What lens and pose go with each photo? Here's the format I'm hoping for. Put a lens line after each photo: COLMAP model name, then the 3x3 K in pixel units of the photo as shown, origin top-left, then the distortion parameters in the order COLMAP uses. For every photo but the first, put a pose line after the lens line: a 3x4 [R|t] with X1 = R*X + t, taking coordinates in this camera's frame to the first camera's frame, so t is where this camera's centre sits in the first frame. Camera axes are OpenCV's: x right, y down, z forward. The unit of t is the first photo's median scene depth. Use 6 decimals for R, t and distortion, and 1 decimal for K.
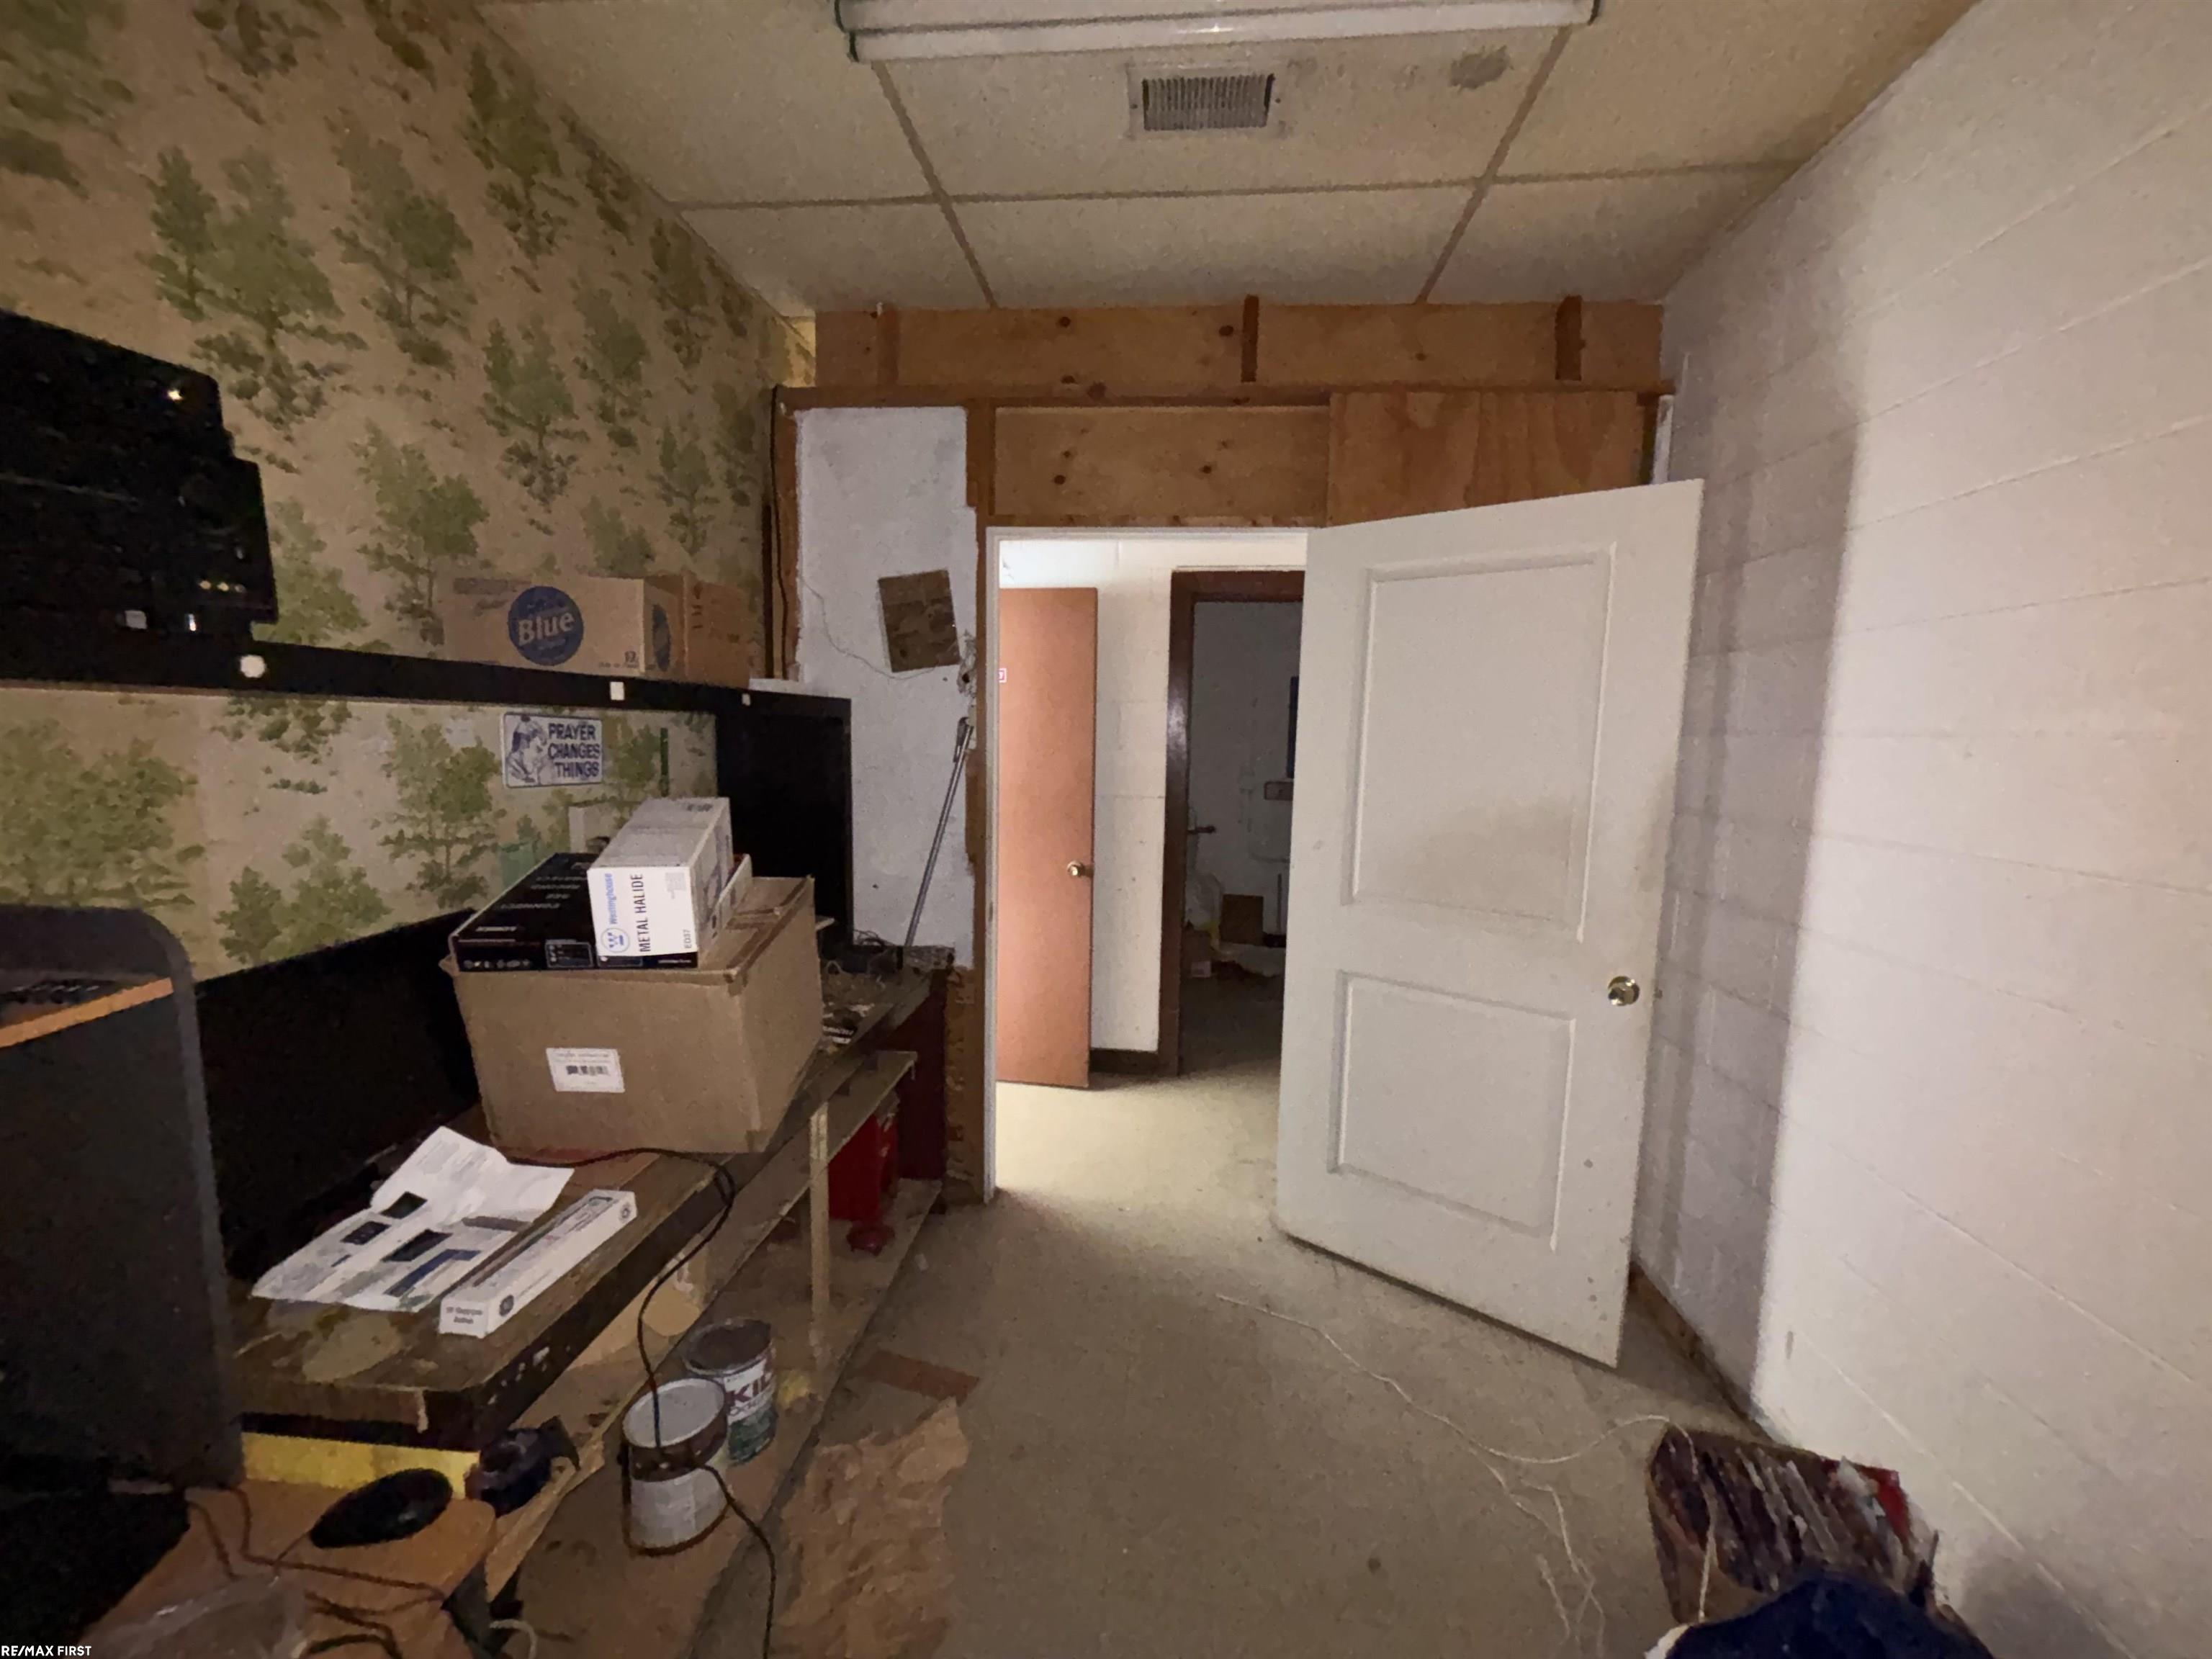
lens RADIAL K [[884.9, 0, 1101.0], [0, 884.9, 835.9], [0, 0, 1]] dist [-0.000237, -0.000473]
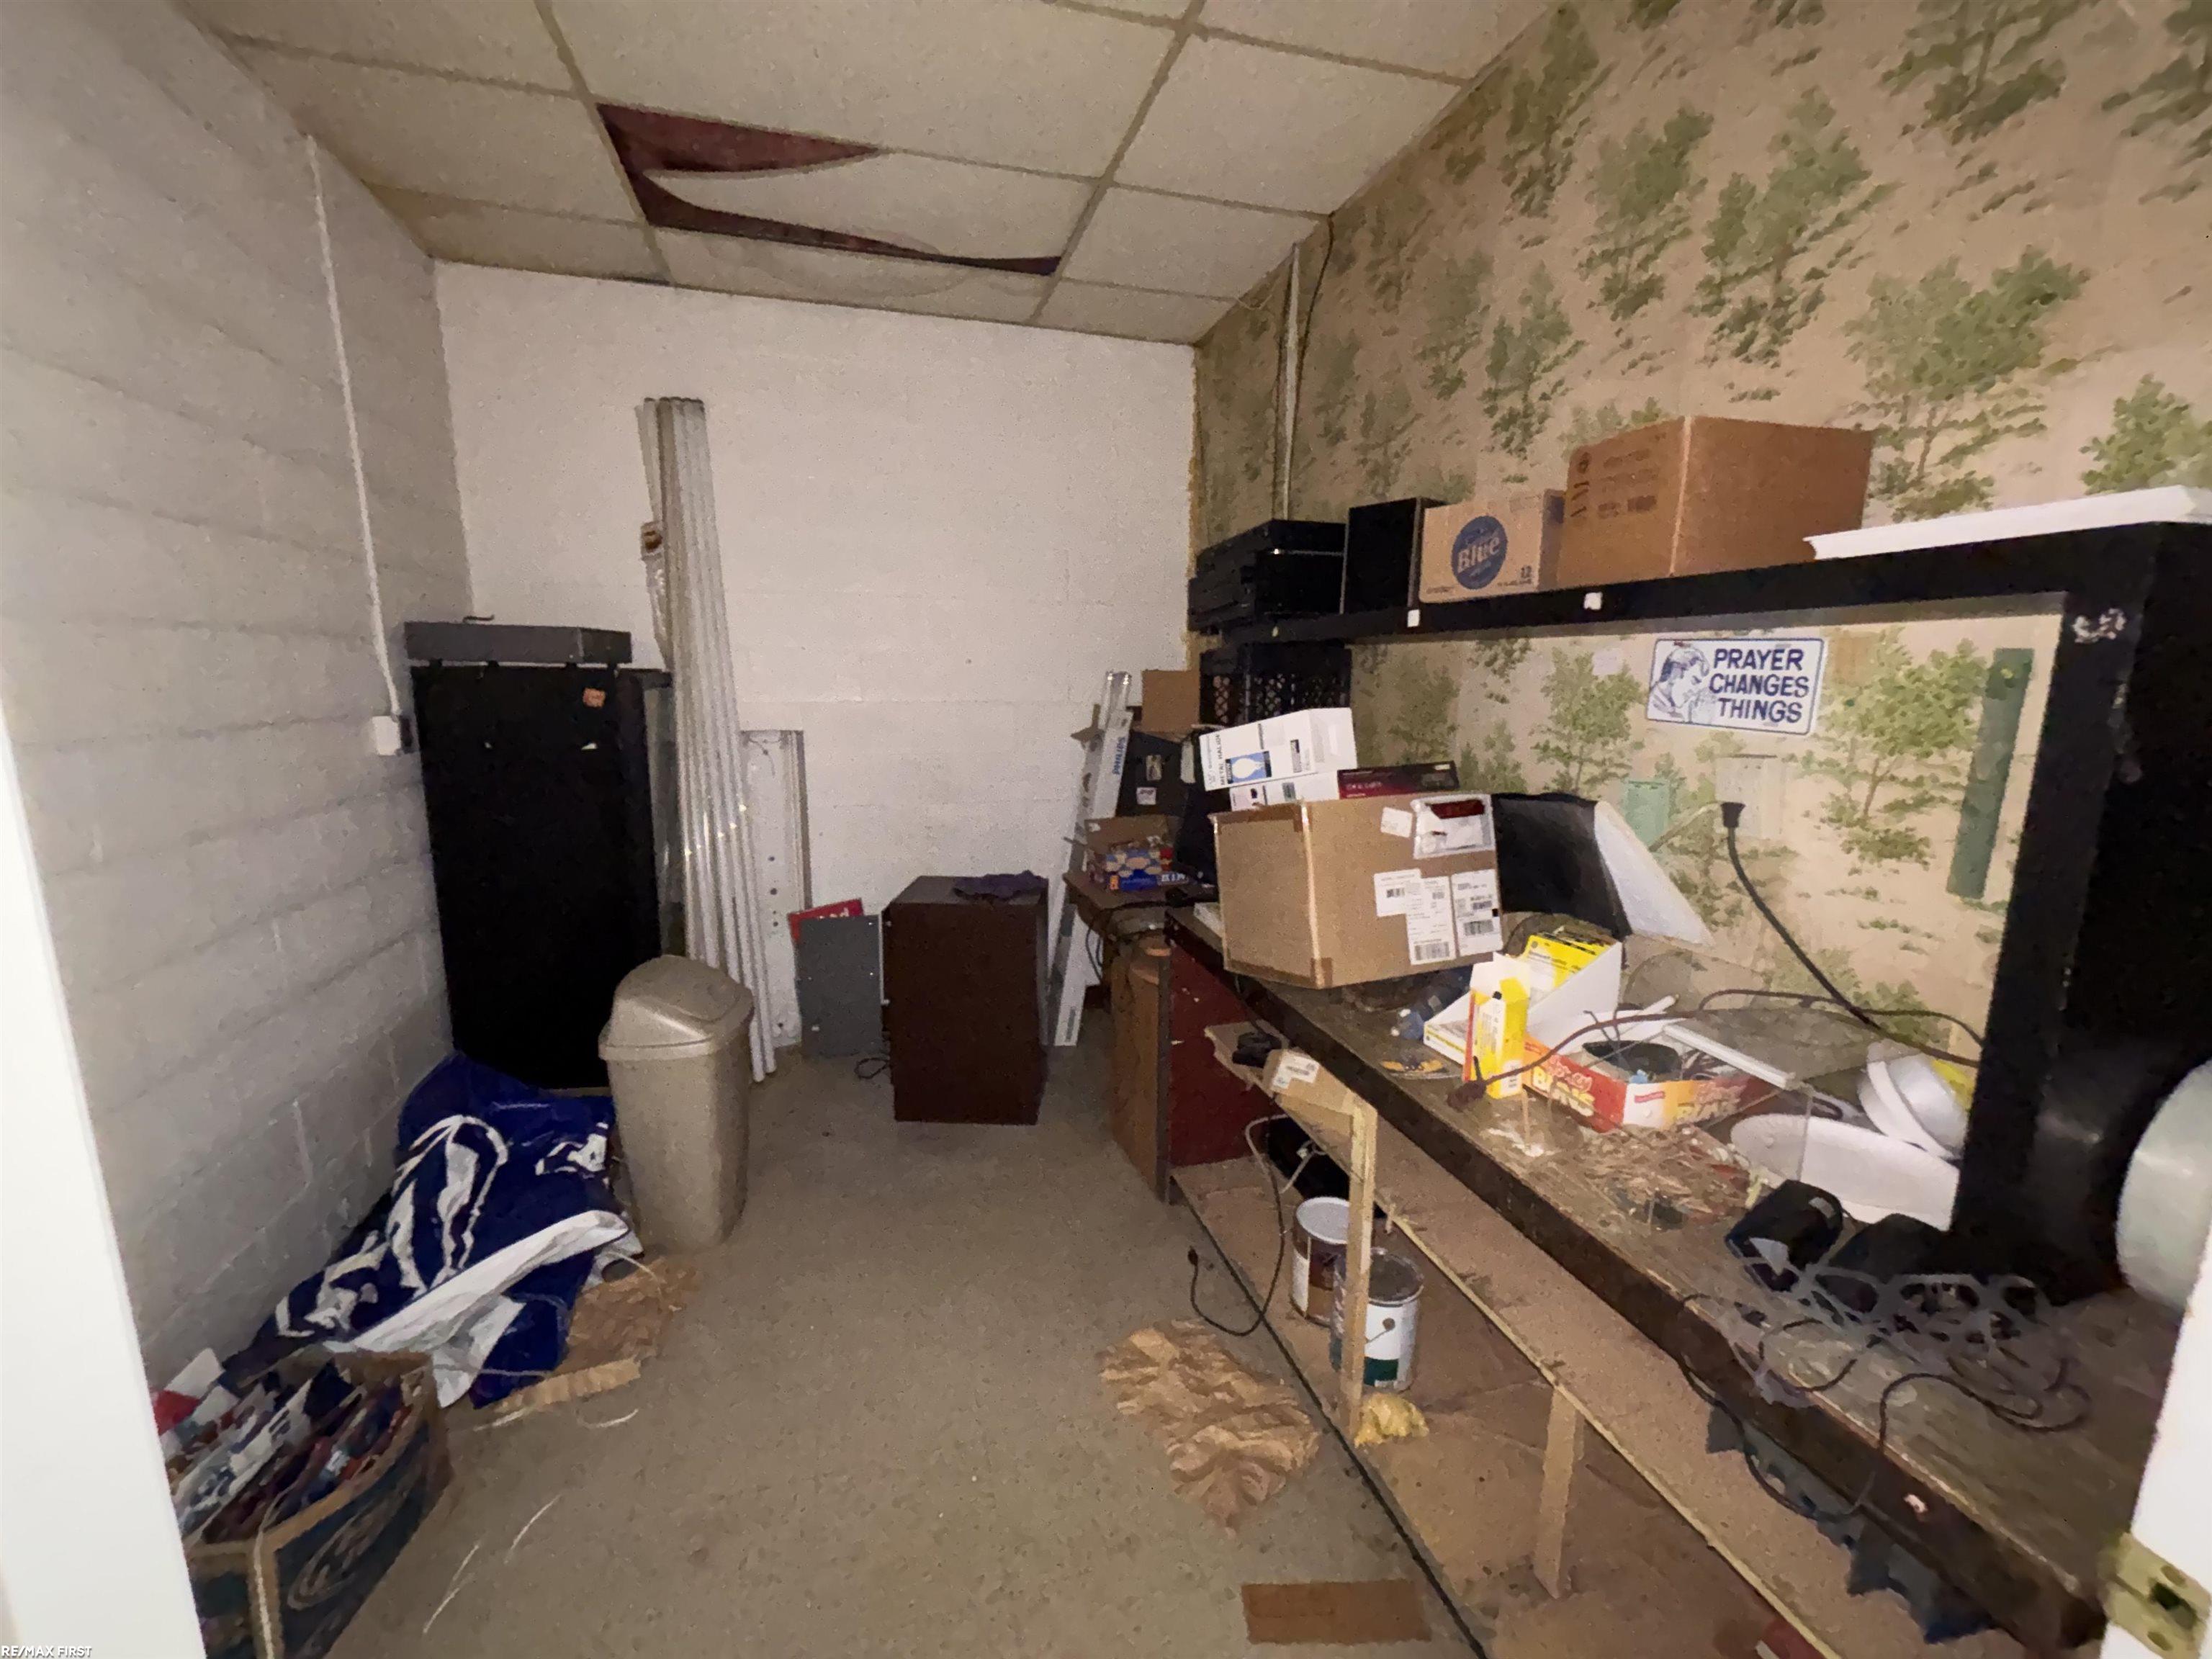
lens RADIAL K [[884.9, 0, 1101.0], [0, 884.9, 835.9], [0, 0, 1]] dist [-0.000237, -0.000473]
pose [[-0.931485, 0.039721, -0.361606, 0.213303], [-0.070293, 0.955634, 0.286046, -0.161520], [0.356925, 0.291866, -0.887366, 1.631690]]
